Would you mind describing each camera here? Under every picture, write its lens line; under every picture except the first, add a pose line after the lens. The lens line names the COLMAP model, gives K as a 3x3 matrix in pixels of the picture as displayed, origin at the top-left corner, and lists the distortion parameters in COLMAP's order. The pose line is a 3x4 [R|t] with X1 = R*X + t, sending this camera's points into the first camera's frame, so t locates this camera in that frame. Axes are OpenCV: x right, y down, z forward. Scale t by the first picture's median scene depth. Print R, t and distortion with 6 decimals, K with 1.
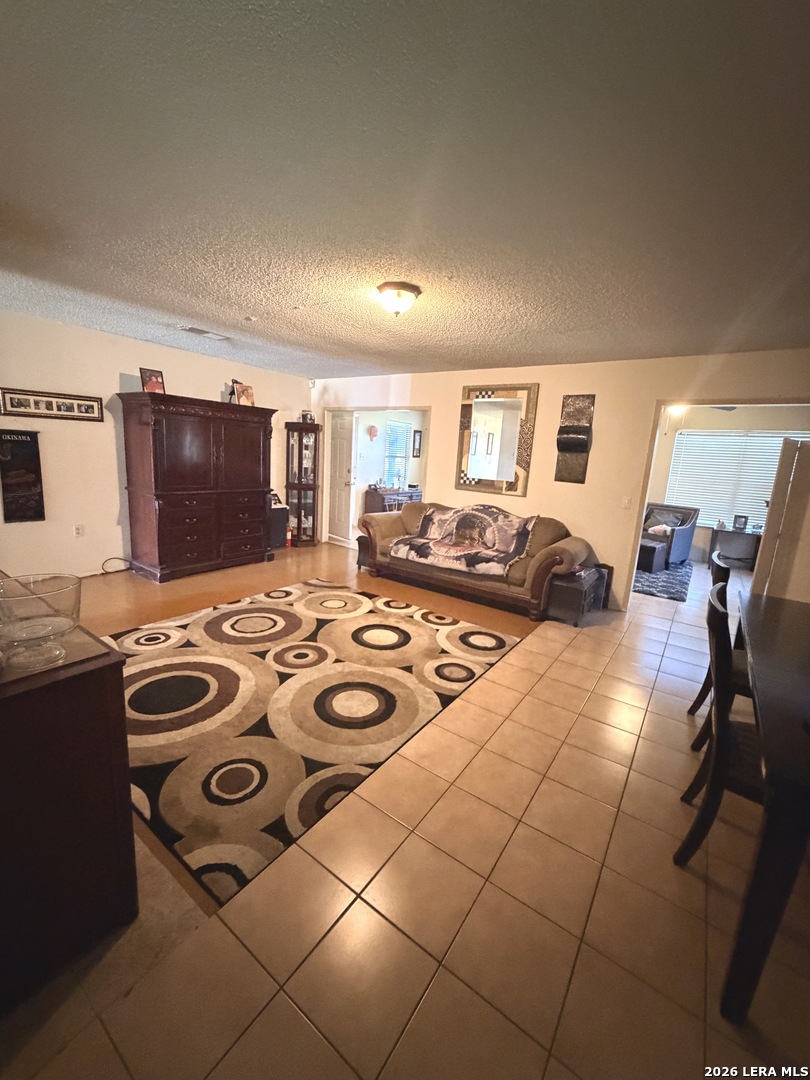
lens RADIAL K [[432.1, 0, 405.2], [0, 432.1, 539.4], [0, 0, 1]] dist [0.001406, 0.000290]
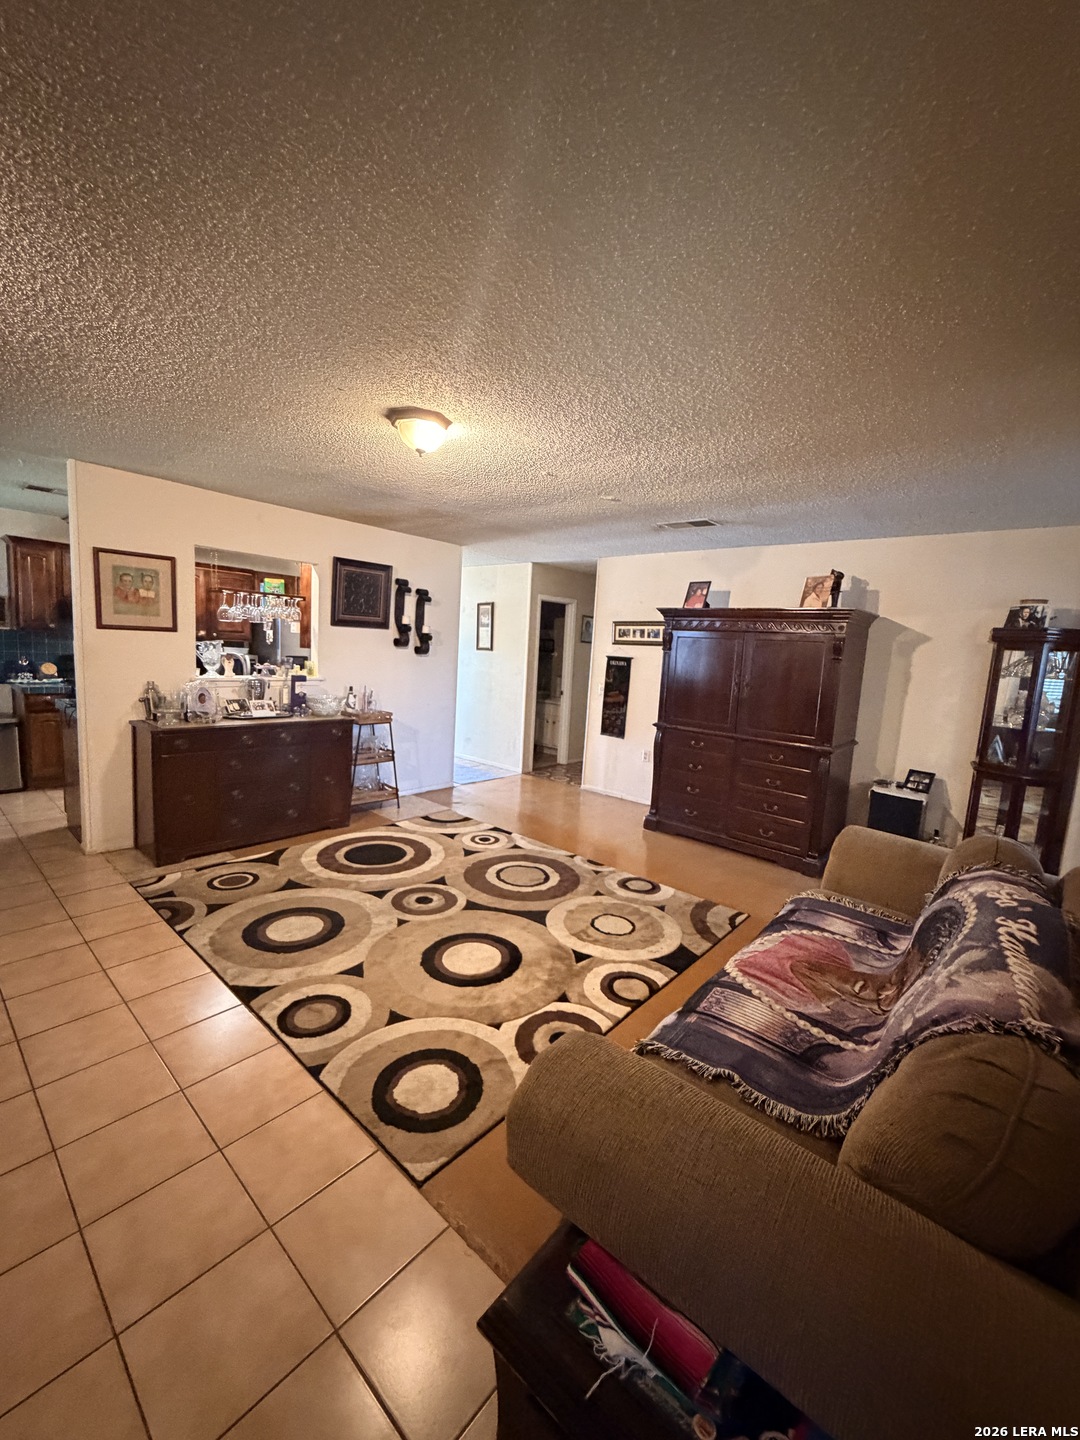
lens RADIAL K [[576.2, 0, 542.7], [0, 576.2, 721.9], [0, 0, 1]] dist [0.001406, 0.000290]
pose [[-0.089910, 0.066405, -0.993734, 0.602208], [-0.262492, 0.960917, 0.087962, -0.158102], [0.960736, 0.268756, -0.068965, 0.902995]]
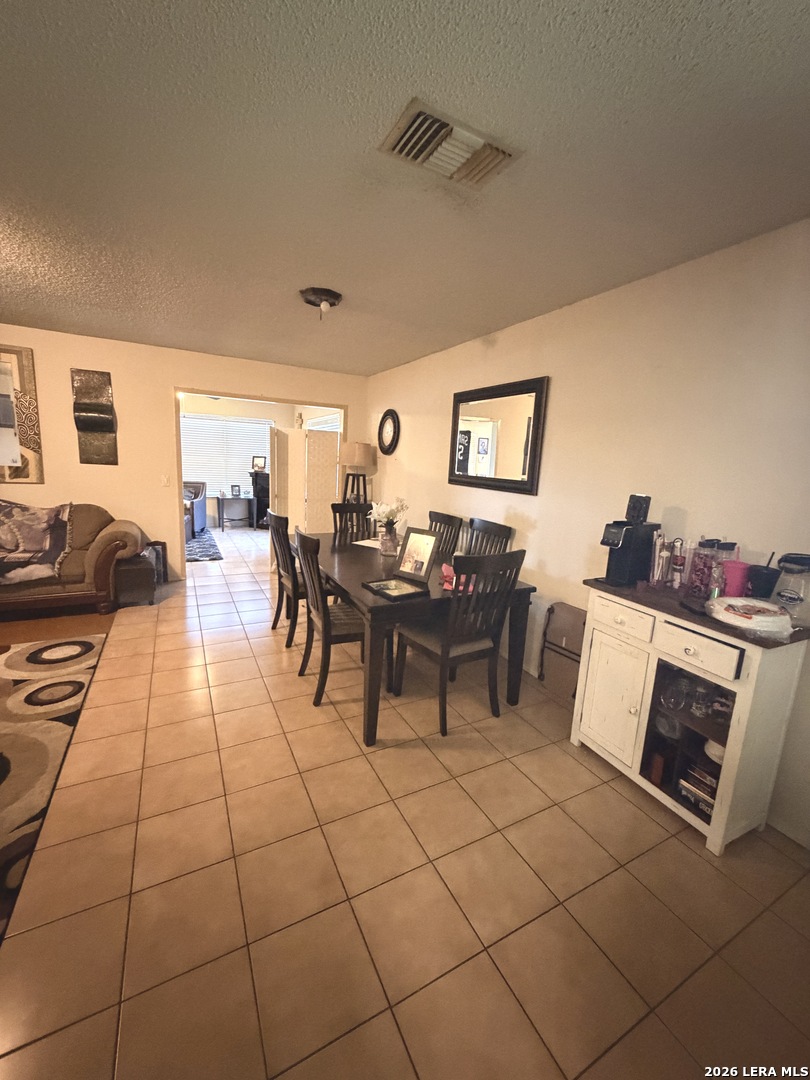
lens RADIAL K [[432.1, 0, 404.3], [0, 432.1, 538.9], [0, 0, 1]] dist [0.001406, 0.000290]
pose [[0.456961, -0.193752, 0.868129, -0.185517], [0.150996, 0.978720, 0.138953, -0.003421], [-0.876577, 0.067588, 0.476492, -0.024541]]
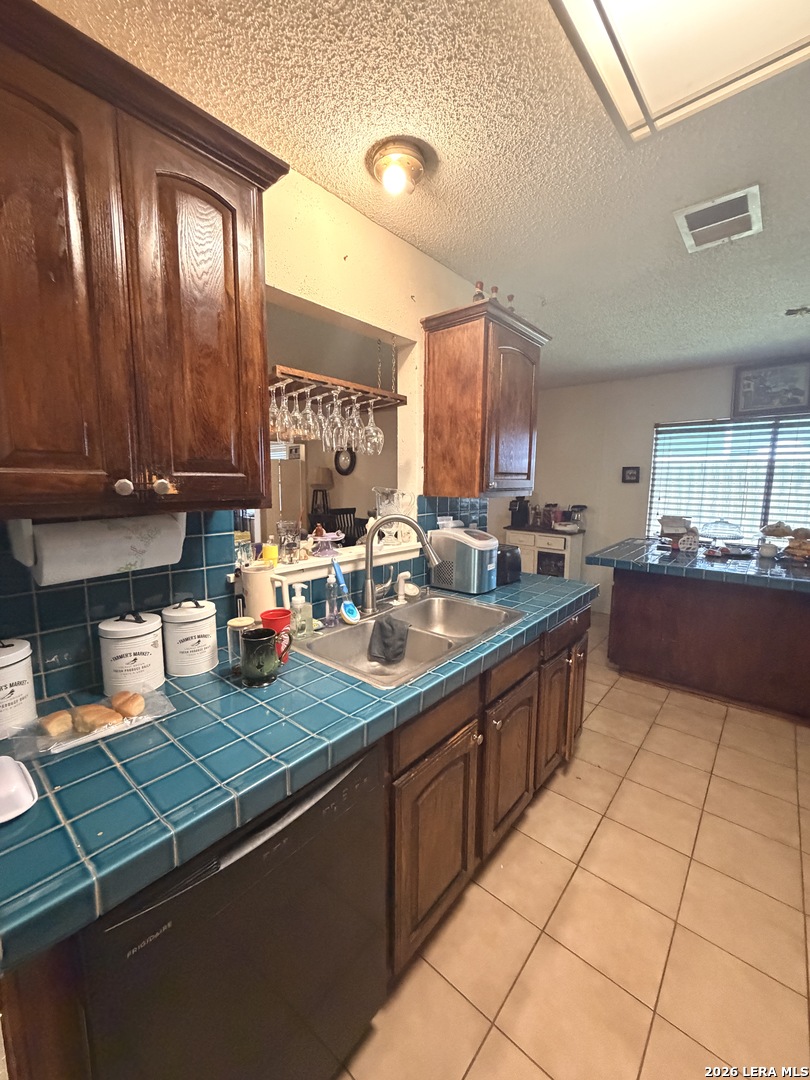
lens RADIAL K [[432.1, 0, 403.5], [0, 432.1, 534.0], [0, 0, 1]] dist [0.001406, 0.000290]
pose [[0.095670, -0.178807, 0.979222, -0.858665], [0.194305, 0.968165, 0.157805, -0.074703], [-0.976265, 0.175170, 0.127367, 0.163652]]
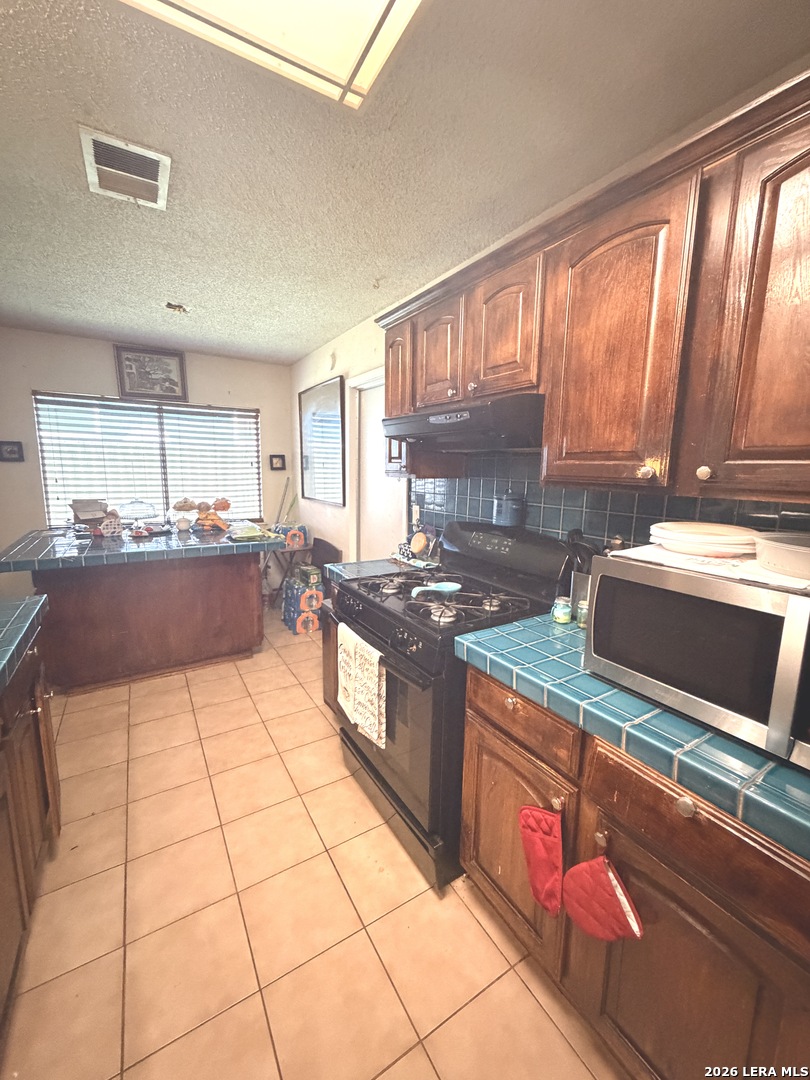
lens RADIAL K [[432.1, 0, 405.3], [0, 432.1, 537.8], [0, 0, 1]] dist [0.001406, 0.000290]
pose [[-0.920147, -0.131937, 0.368676, -0.774147], [0.008316, 0.934730, 0.355263, -0.074537], [-0.391484, 0.329960, -0.858992, 0.205156]]
